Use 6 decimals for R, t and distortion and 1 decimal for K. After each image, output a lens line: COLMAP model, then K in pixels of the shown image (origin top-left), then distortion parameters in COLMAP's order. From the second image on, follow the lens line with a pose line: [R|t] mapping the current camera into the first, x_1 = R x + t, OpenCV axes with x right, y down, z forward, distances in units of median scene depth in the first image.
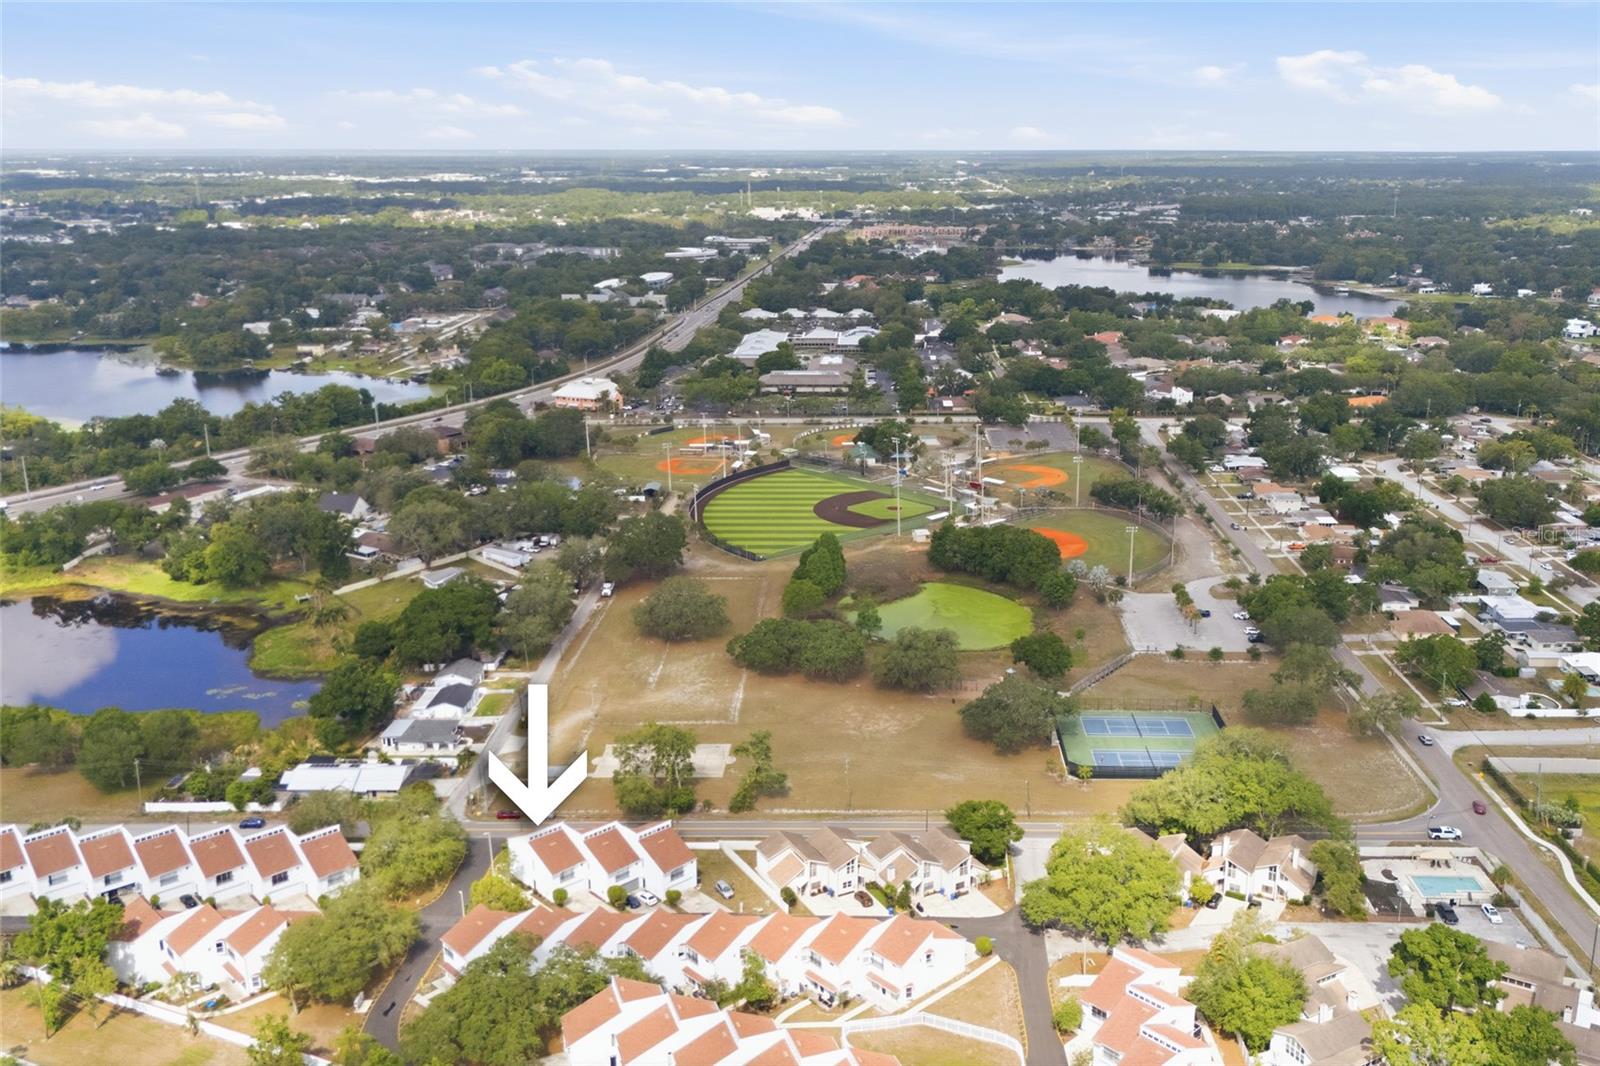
lens RADIAL K [[1476.6, 0, 800.0], [0, 1476.6, 533.0], [0, 0, 1]] dist [0.094640, -0.002255]
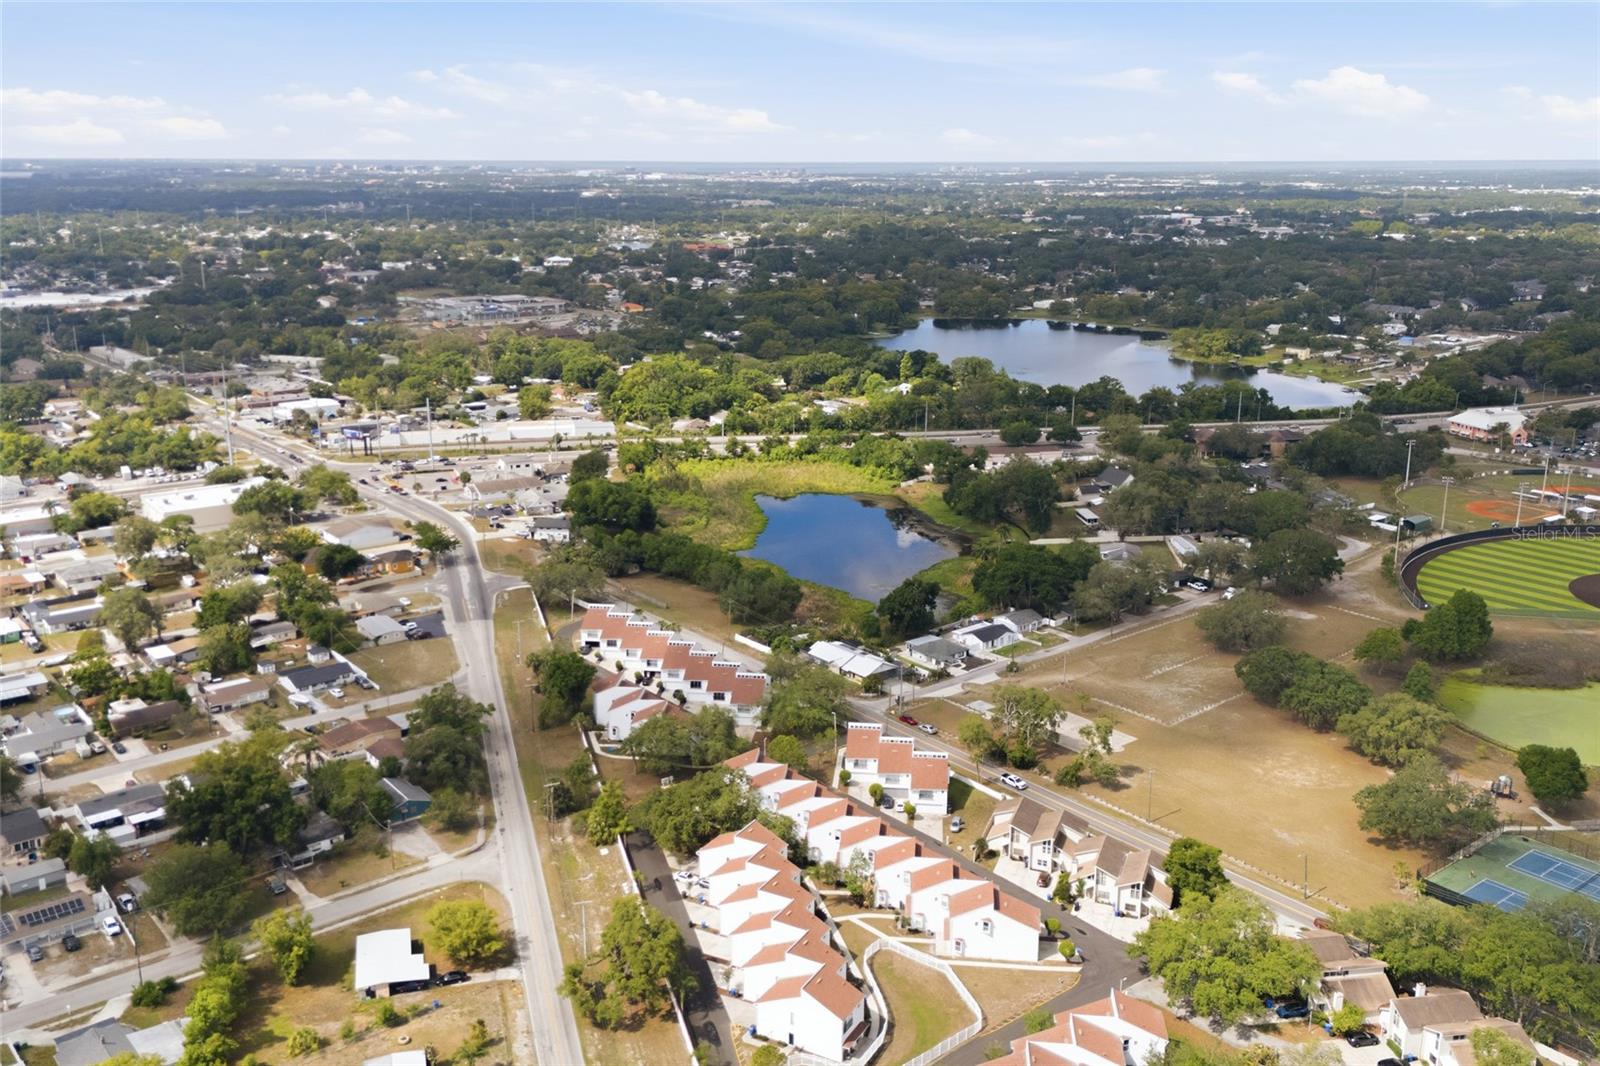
lens RADIAL K [[1429.5, 0, 800.0], [0, 1429.5, 533.0], [0, 0, 1]] dist [0.332932, -0.575735]
pose [[0.659528, 0.206395, -0.722789, 0.491767], [-0.212007, 0.973603, 0.084564, -0.030713], [0.721163, 0.097464, 0.685875, 0.124118]]
